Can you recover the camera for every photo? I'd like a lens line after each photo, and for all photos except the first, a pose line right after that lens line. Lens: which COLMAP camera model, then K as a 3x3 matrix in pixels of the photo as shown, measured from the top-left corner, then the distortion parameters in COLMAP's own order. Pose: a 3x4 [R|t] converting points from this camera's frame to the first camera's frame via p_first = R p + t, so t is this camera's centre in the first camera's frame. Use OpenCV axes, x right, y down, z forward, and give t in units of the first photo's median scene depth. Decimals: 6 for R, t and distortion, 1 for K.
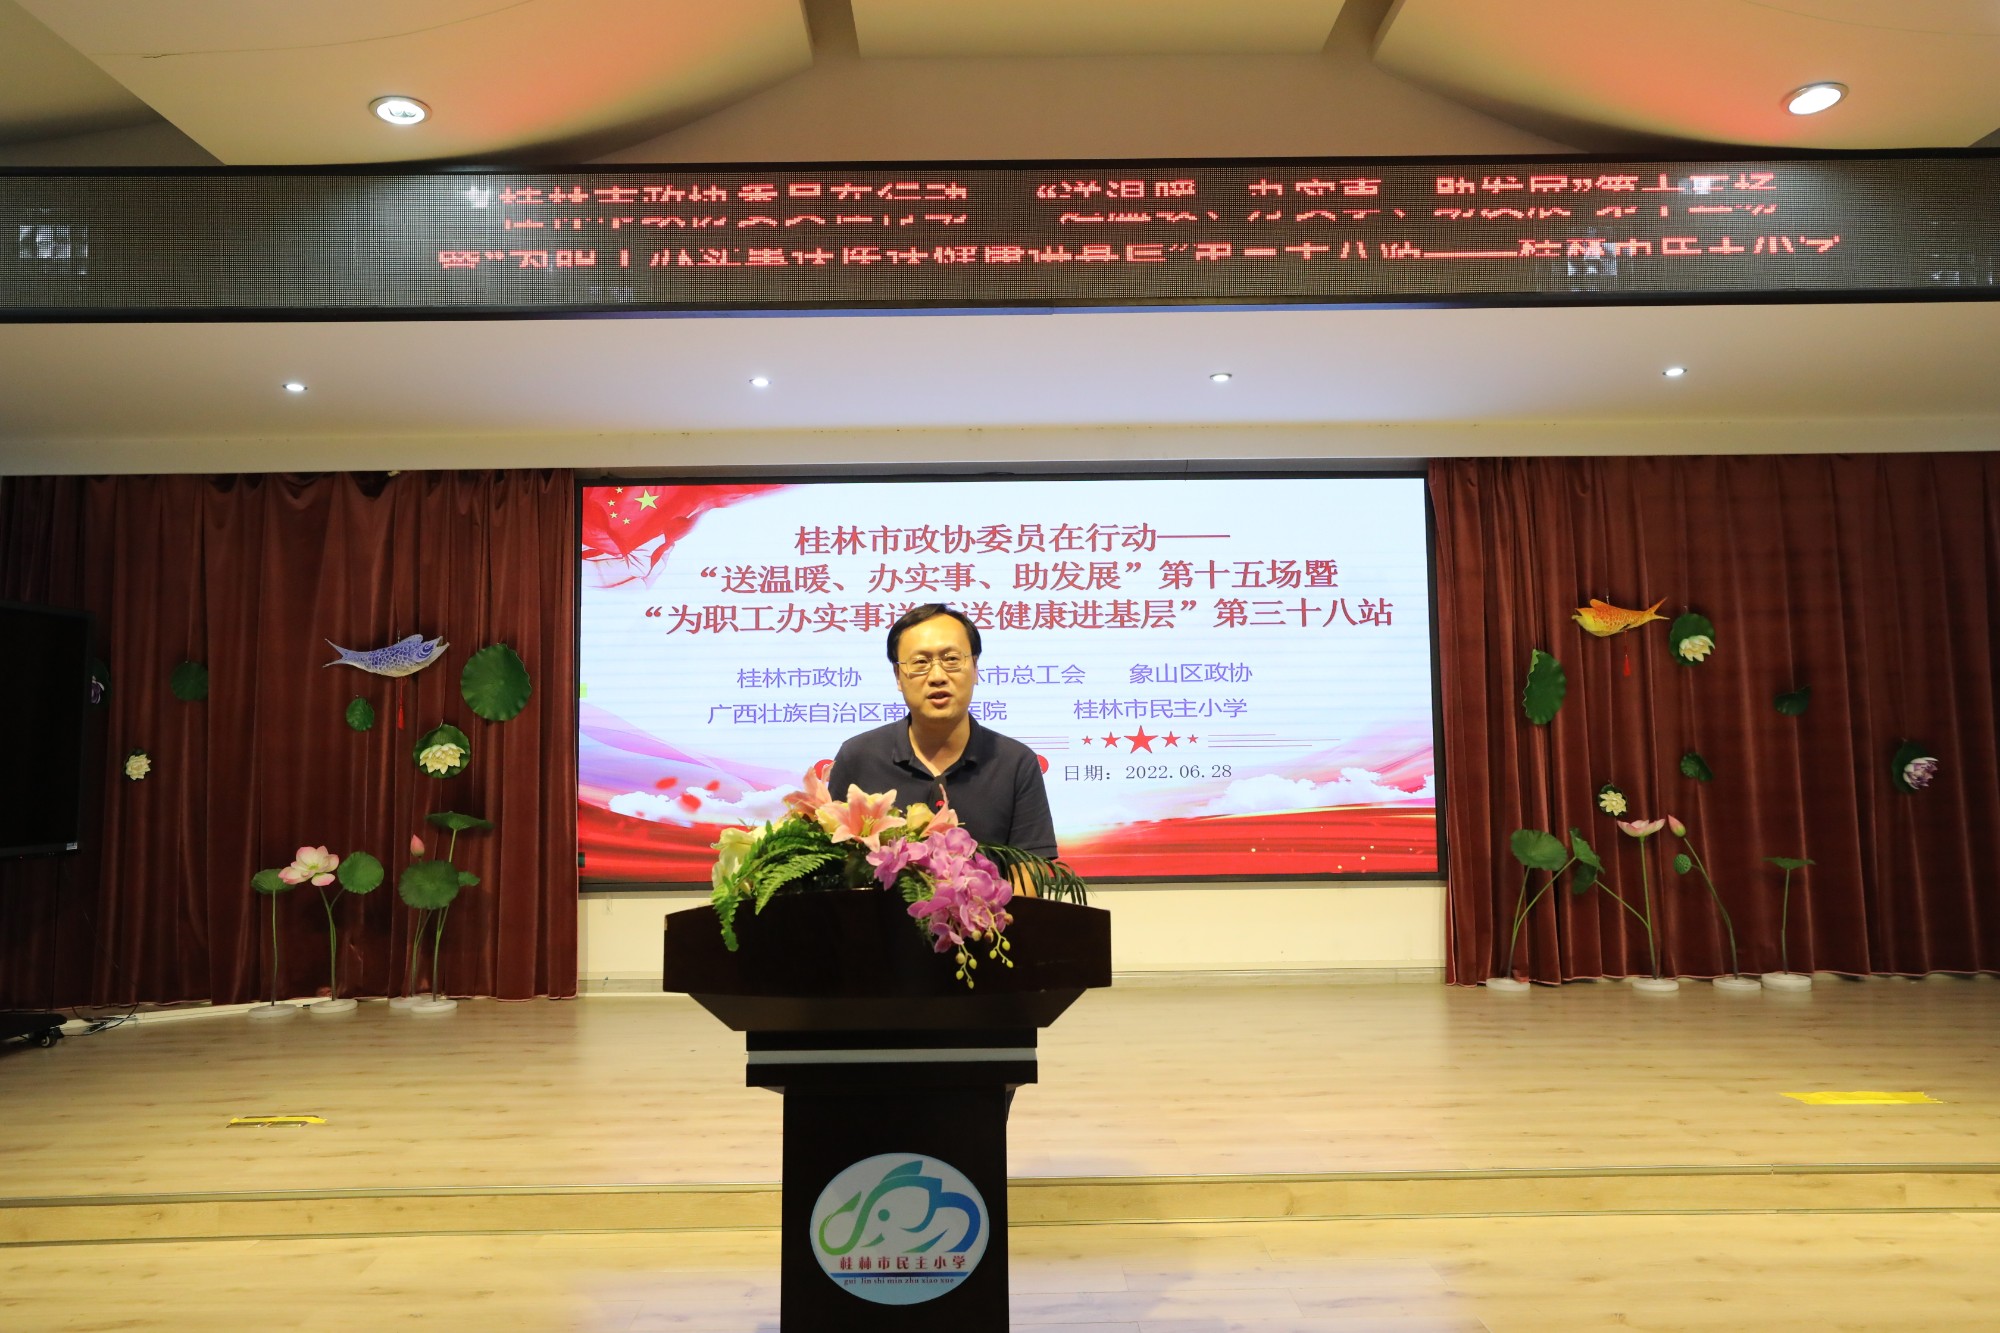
lens RADIAL K [[1263.1, 0, 994.3], [0, 1263.1, 657.9], [0, 0, 1]] dist [-0.015667, 0.020730]
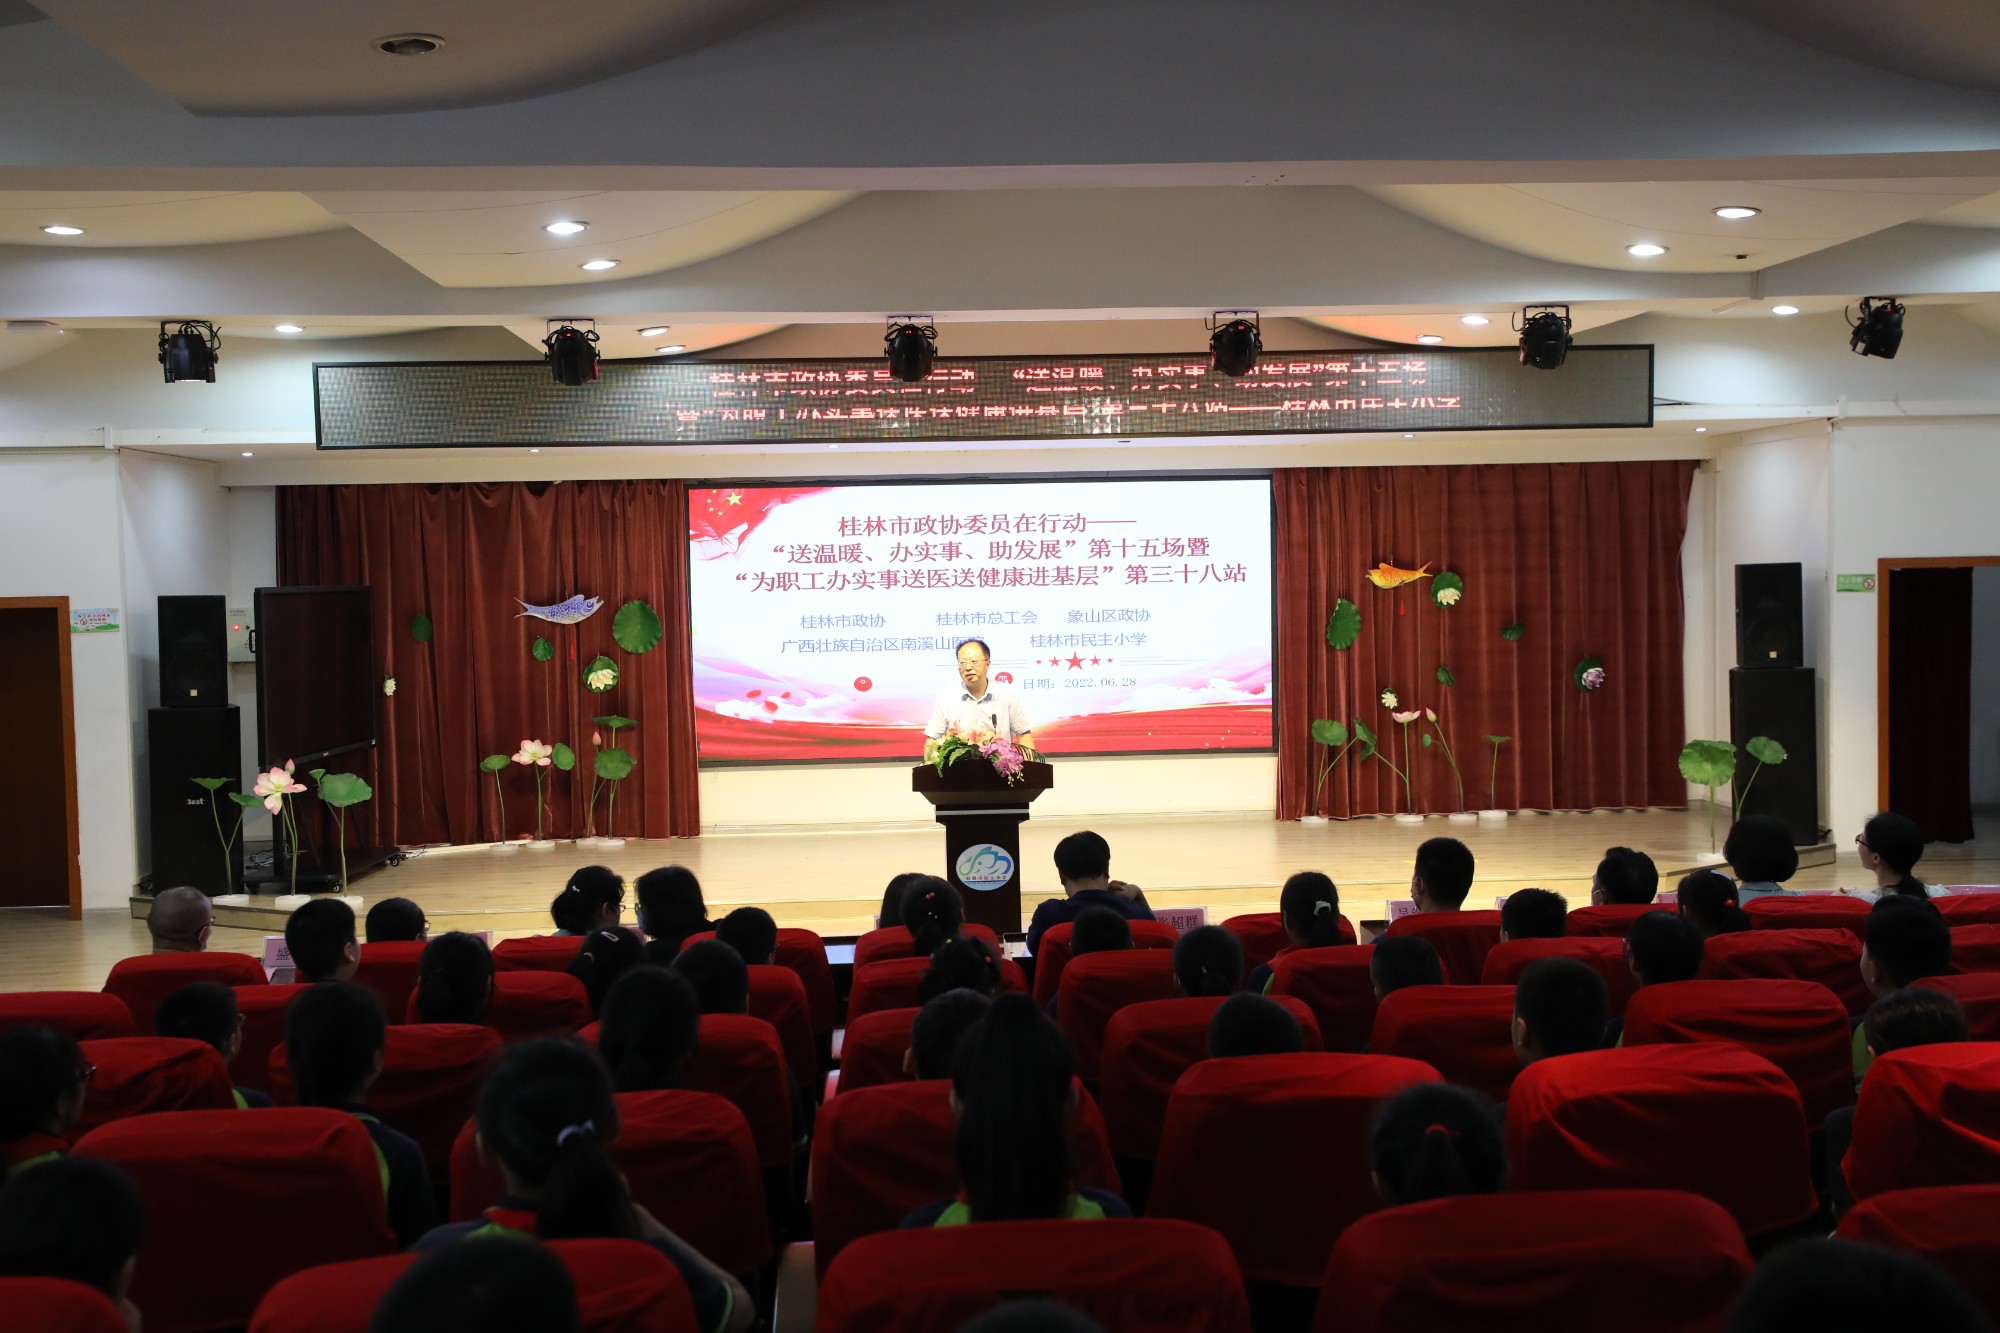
lens RADIAL K [[1906.3, 0, 1000.0], [0, 1906.3, 666.5], [0, 0, 1]] dist [0.046342, 0.021865]
pose [[0.998108, -0.009645, 0.060727, -0.107597], [0.001848, 0.991882, 0.127152, -0.213271], [-0.061461, -0.126799, 0.990023, -1.208450]]
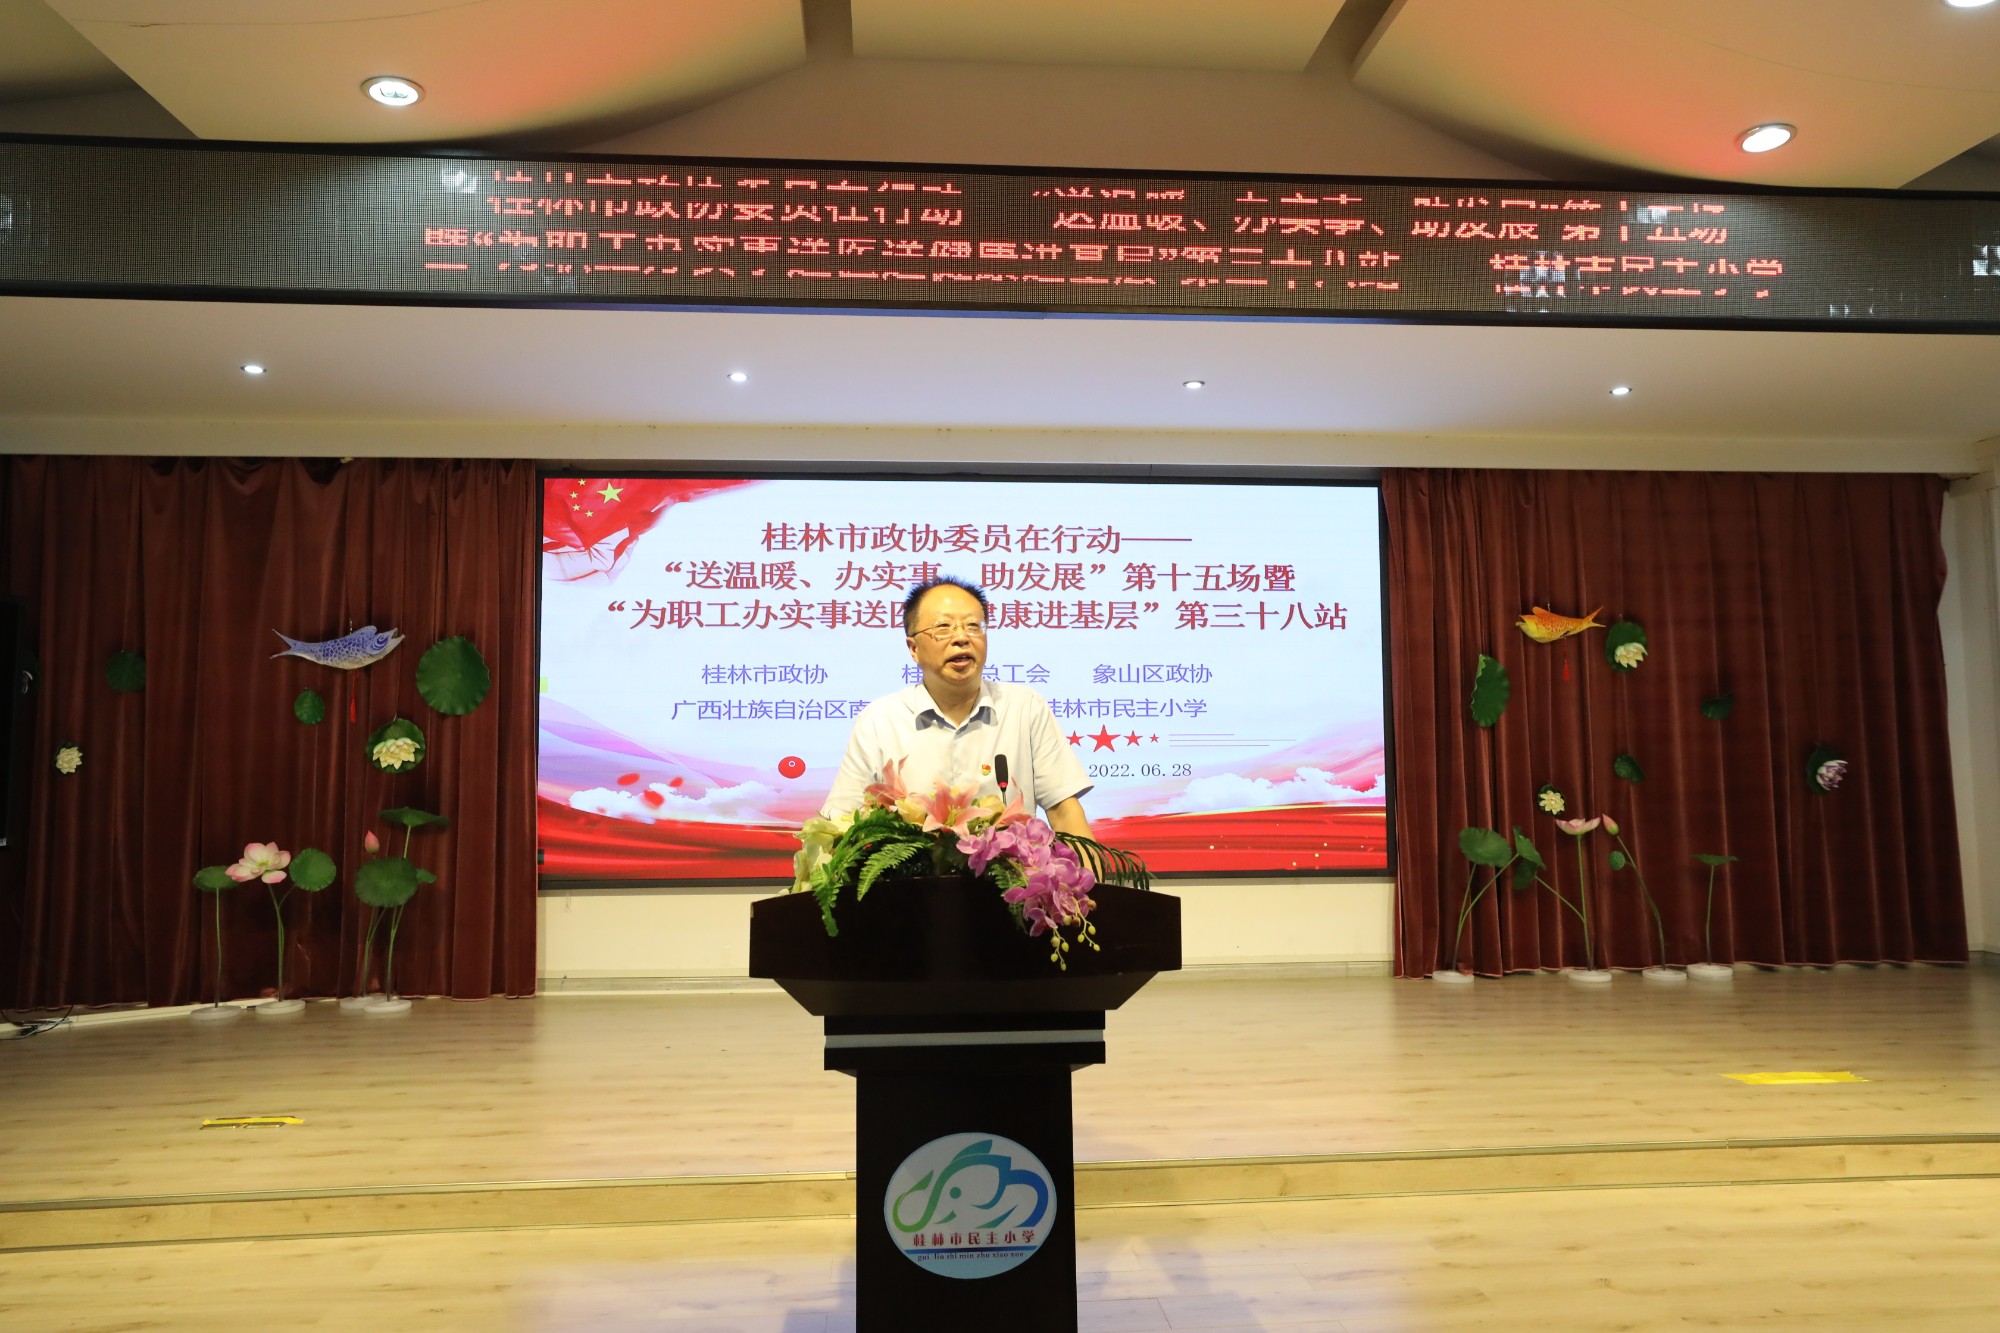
lens RADIAL K [[1268.9, 0, 994.1], [0, 1268.9, 663.2], [0, 0, 1]] dist [-0.014424, 0.019804]
pose [[0.997366, 0.010893, 0.071715, -0.045876], [-0.011179, 0.999931, 0.003584, 0.001372], [-0.071671, -0.004377, 0.997419, -0.012123]]
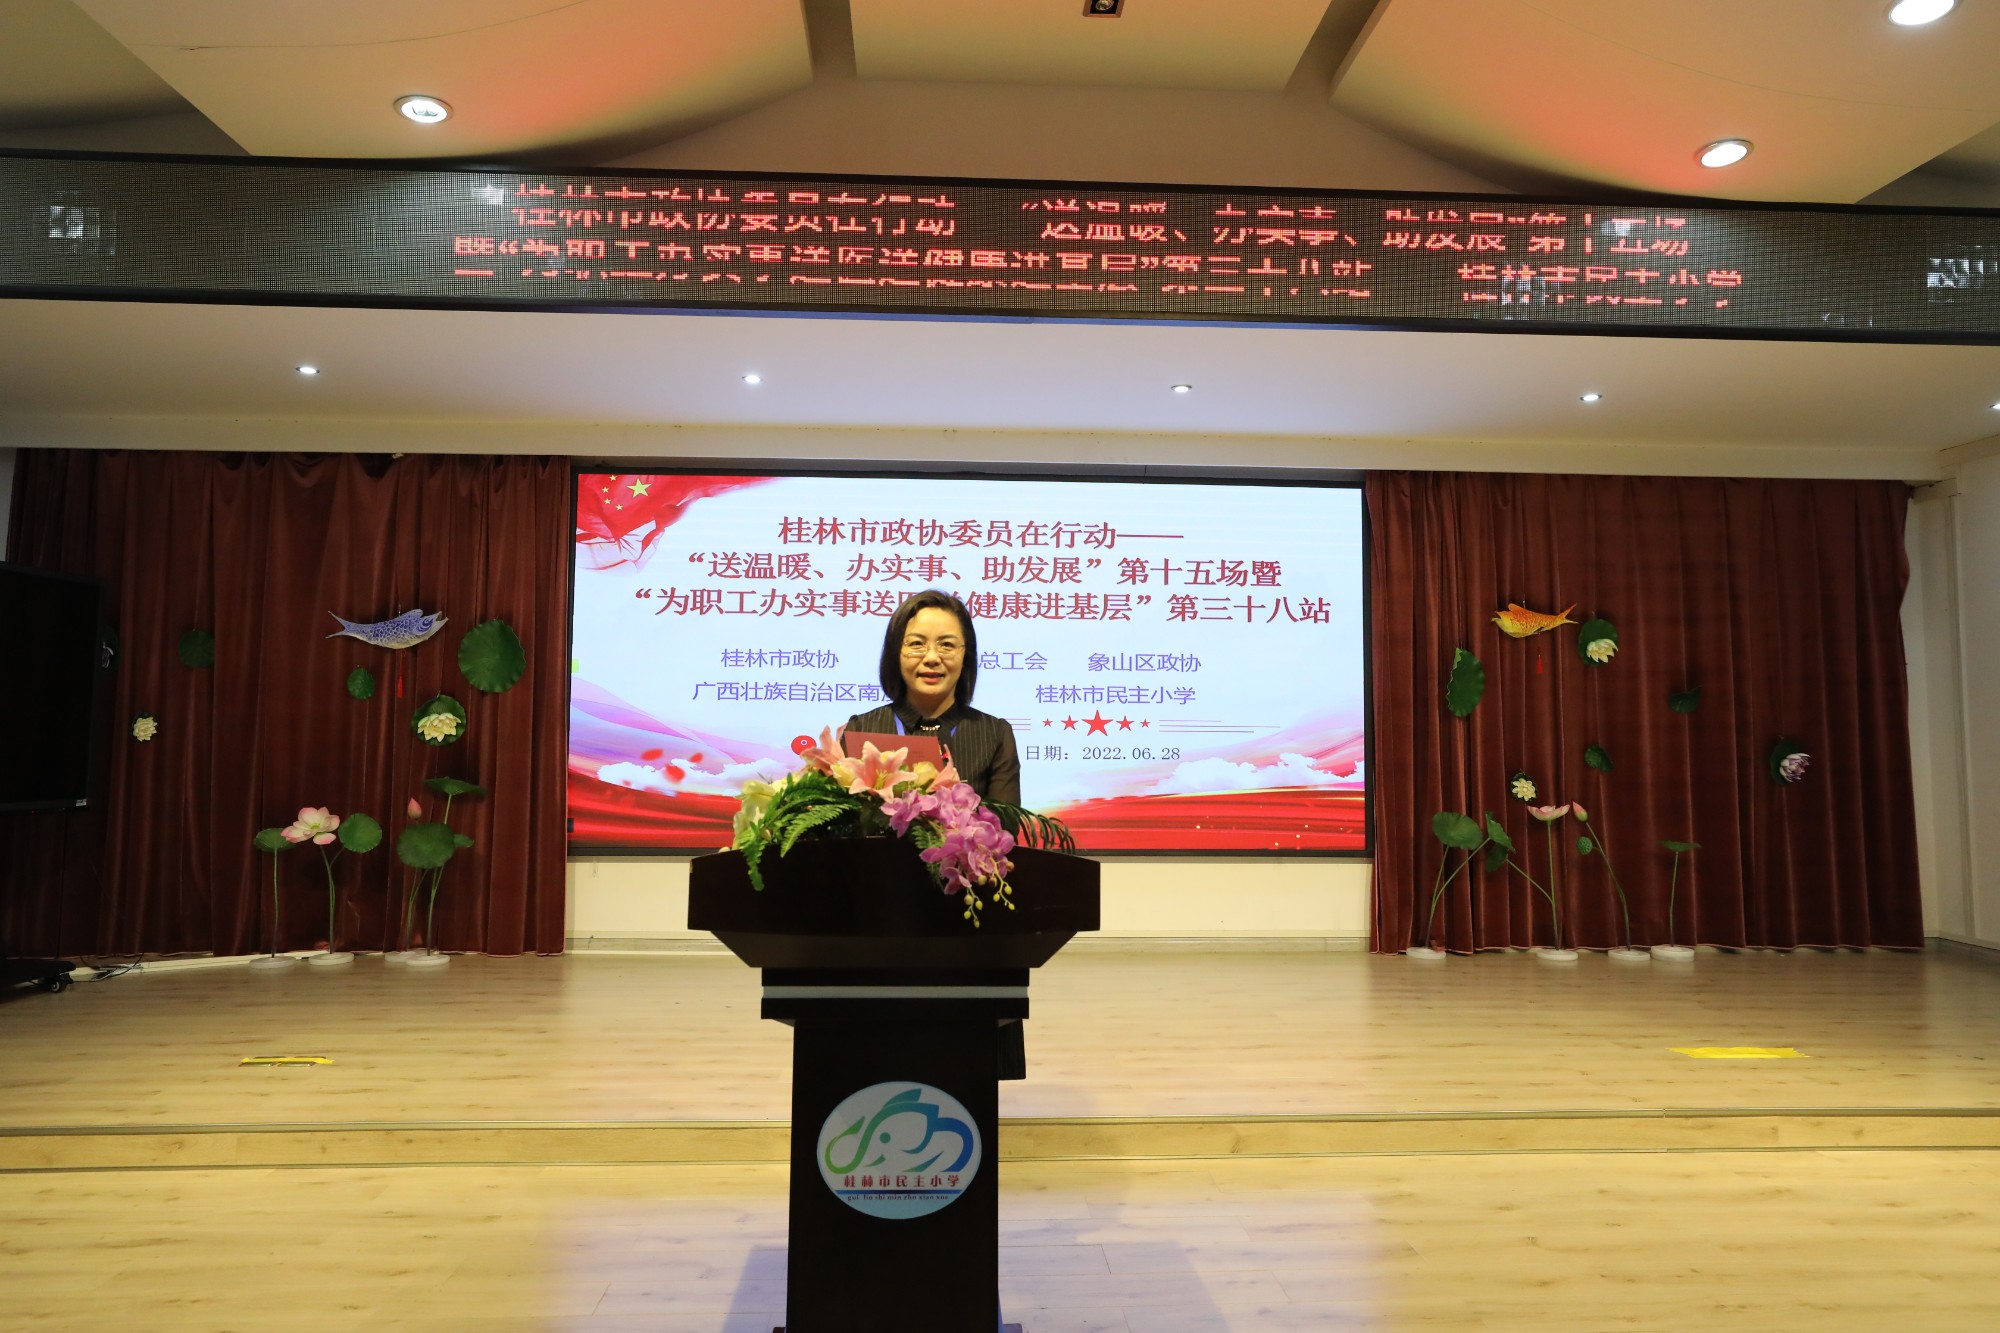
lens RADIAL K [[1184.7, 0, 993.3], [0, 1184.7, 662.8], [0, 0, 1]] dist [-0.022819, 0.018290]
pose [[0.998899, 0.022701, 0.041066, -0.015424], [-0.023051, 0.999702, 0.008070, 0.007082], [-0.040870, -0.009008, 0.999124, -0.007088]]
